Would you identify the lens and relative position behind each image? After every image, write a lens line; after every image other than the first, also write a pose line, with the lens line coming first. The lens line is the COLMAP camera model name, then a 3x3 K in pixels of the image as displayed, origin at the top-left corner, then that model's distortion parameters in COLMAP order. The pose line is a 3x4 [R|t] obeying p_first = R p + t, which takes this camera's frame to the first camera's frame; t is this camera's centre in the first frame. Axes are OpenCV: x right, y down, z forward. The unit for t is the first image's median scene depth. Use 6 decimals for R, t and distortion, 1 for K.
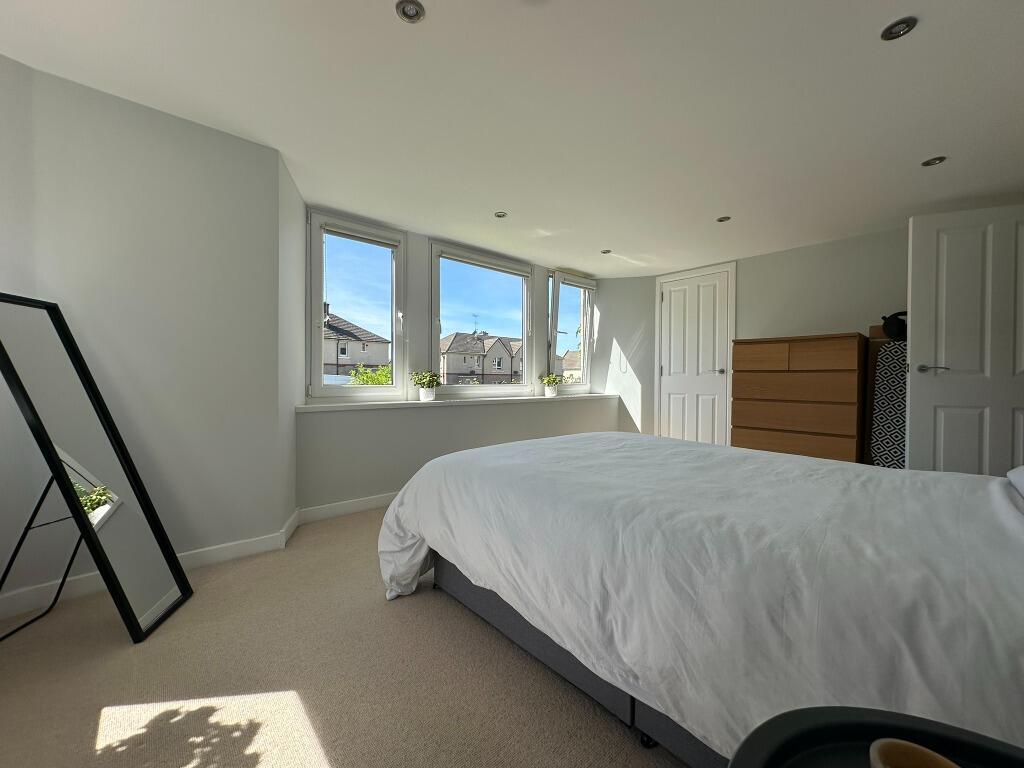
lens RADIAL K [[413.0, 0, 512.2], [0, 413.0, 379.6], [0, 0, 1]] dist [-0.003551, 0.000289]
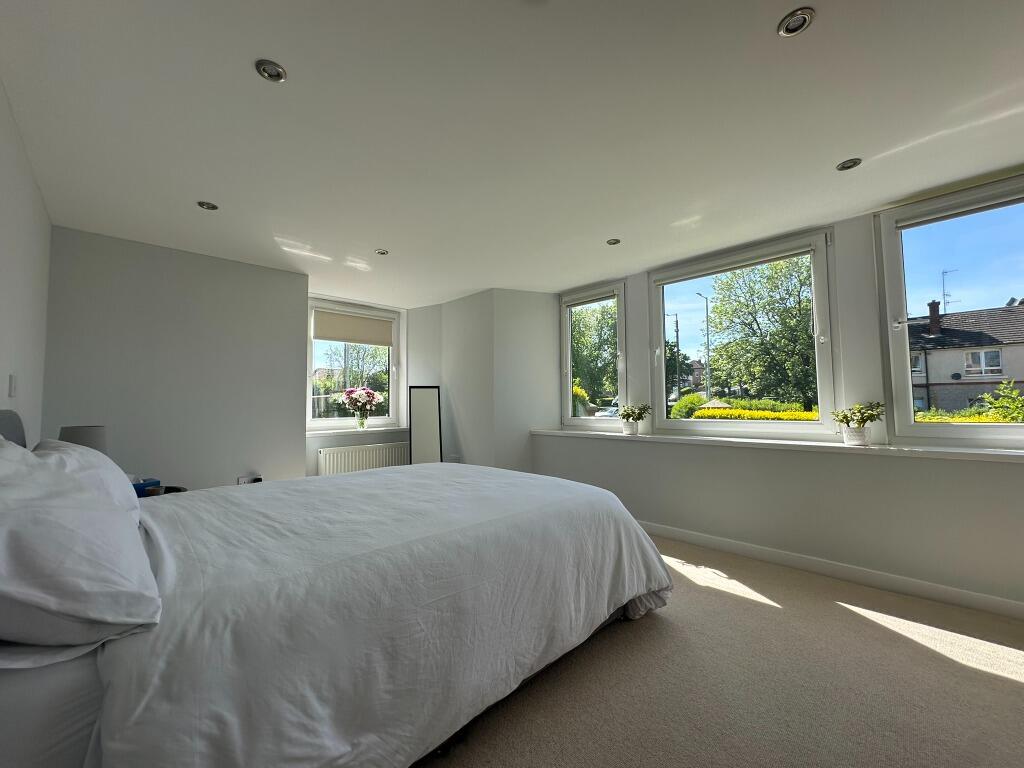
lens RADIAL K [[413.0, 0, 512.2], [0, 413.0, 379.6], [0, 0, 1]] dist [-0.003551, 0.000289]
pose [[0.103394, -0.085380, -0.990969, 0.726982], [-0.002167, 0.996287, -0.086064, 0.006993], [0.994638, 0.011046, 0.102825, 0.553306]]
